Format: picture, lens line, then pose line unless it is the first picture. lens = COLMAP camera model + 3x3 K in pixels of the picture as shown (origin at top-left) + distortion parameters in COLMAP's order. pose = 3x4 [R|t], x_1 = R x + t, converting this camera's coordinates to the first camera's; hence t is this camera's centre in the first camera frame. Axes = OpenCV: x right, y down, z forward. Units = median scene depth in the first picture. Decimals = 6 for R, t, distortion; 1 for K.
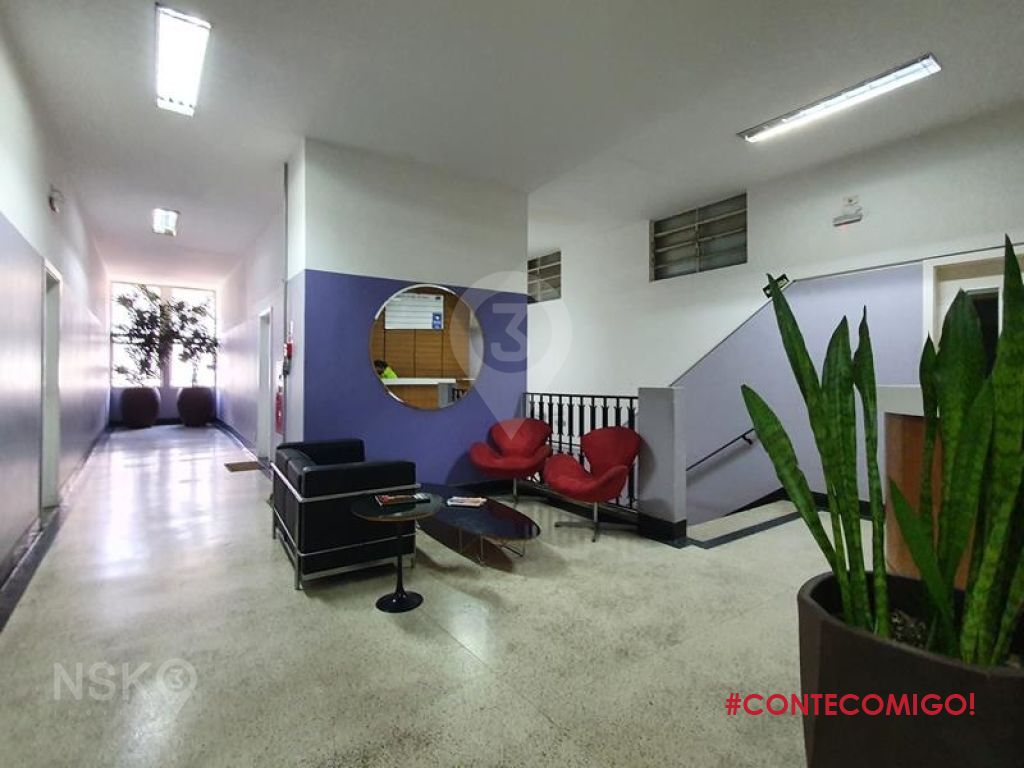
lens RADIAL K [[498.4, 0, 518.6], [0, 498.4, 371.9], [0, 0, 1]] dist [0.000222, 0.008925]
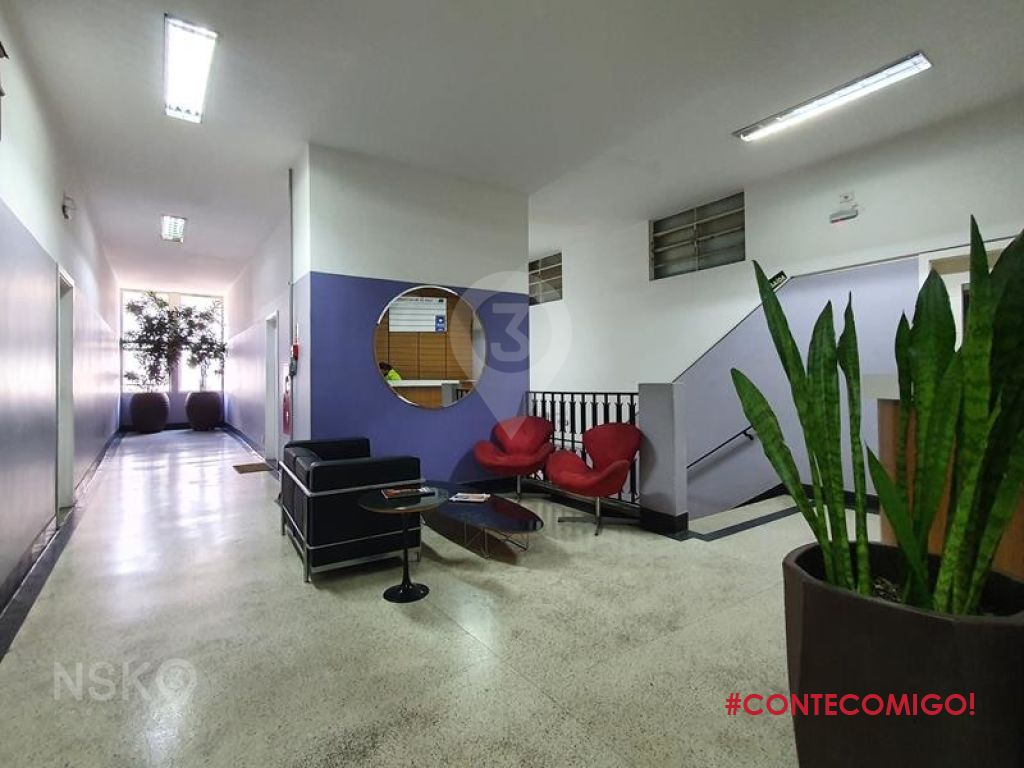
lens RADIAL K [[495.5, 0, 518.7], [0, 495.5, 372.6], [0, 0, 1]] dist [-0.000225, 0.007808]
pose [[0.999889, -0.013059, -0.007239, 0.004750], [0.013023, 0.999903, -0.004987, 0.014227], [0.007303, 0.004892, 0.999961, -0.015148]]
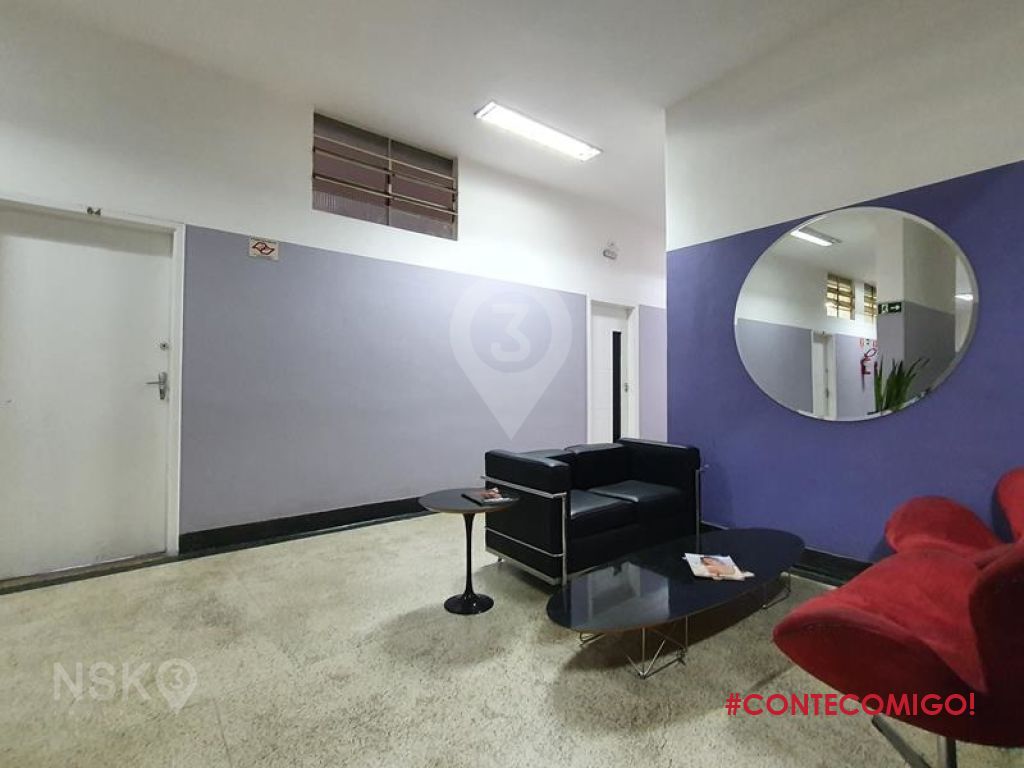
lens RADIAL K [[495.5, 0, 518.7], [0, 495.5, 372.6], [0, 0, 1]] dist [-0.000225, 0.007808]
pose [[0.056036, -0.022428, -0.998177, 0.590580], [0.012518, 0.999685, -0.021759, 0.037402], [0.998350, -0.011276, 0.056299, 0.866604]]
